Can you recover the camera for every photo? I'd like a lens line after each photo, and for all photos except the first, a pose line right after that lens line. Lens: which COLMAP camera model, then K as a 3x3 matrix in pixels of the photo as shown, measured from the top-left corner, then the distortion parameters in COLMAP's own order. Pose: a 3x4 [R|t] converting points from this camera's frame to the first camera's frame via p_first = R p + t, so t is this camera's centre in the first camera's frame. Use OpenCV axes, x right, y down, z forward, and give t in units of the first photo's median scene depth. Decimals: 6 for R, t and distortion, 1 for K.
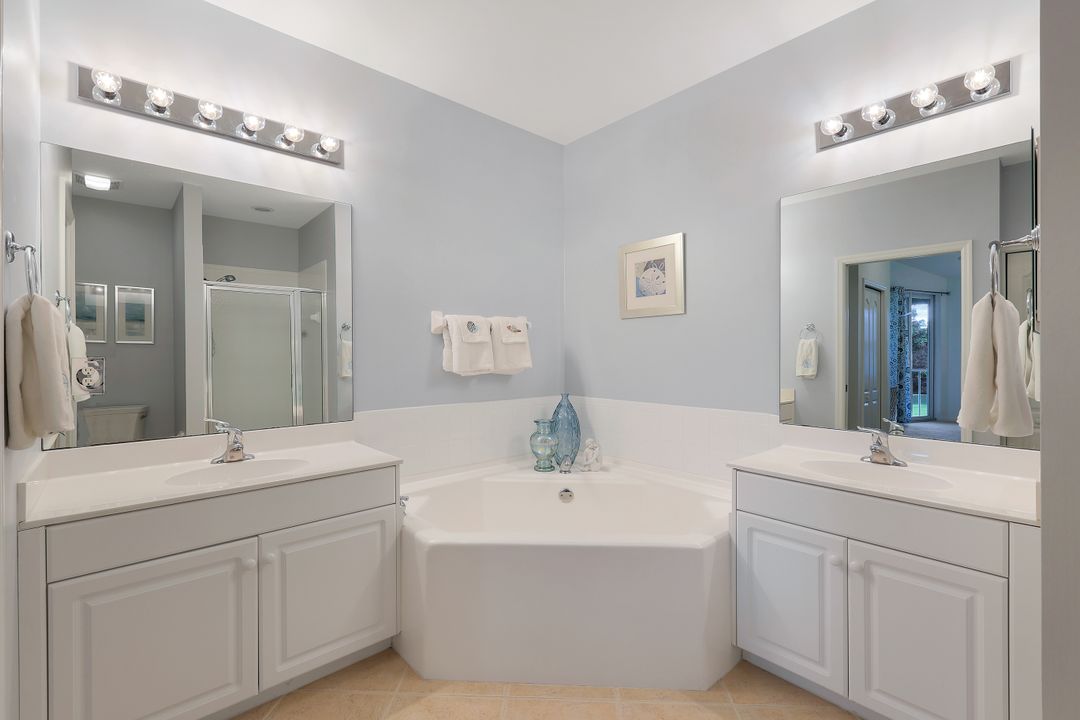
lens RADIAL K [[476.4, 0, 542.3], [0, 476.4, 354.0], [0, 0, 1]] dist [0.000181, -0.000077]
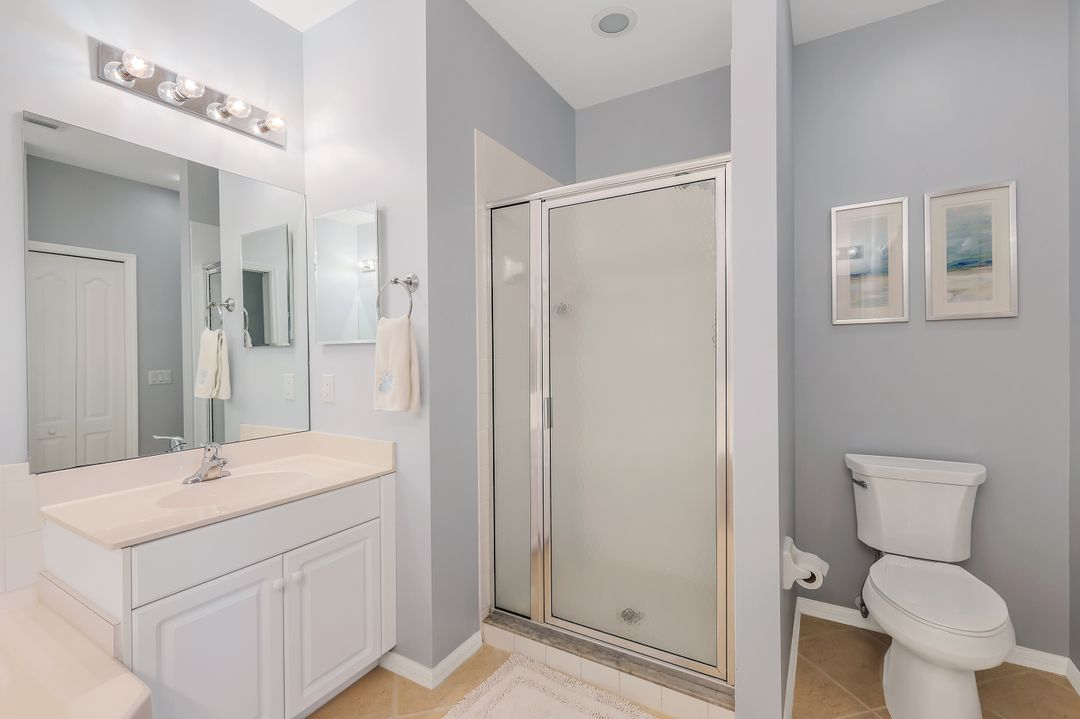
lens RADIAL K [[476.4, 0, 542.3], [0, 476.4, 353.5], [0, 0, 1]] dist [0.000181, -0.000077]
pose [[-0.306439, 0.001911, 0.951888, -0.393069], [0.013349, 0.999908, 0.002290, -0.006594], [-0.951797, 0.013409, -0.306437, 0.745464]]
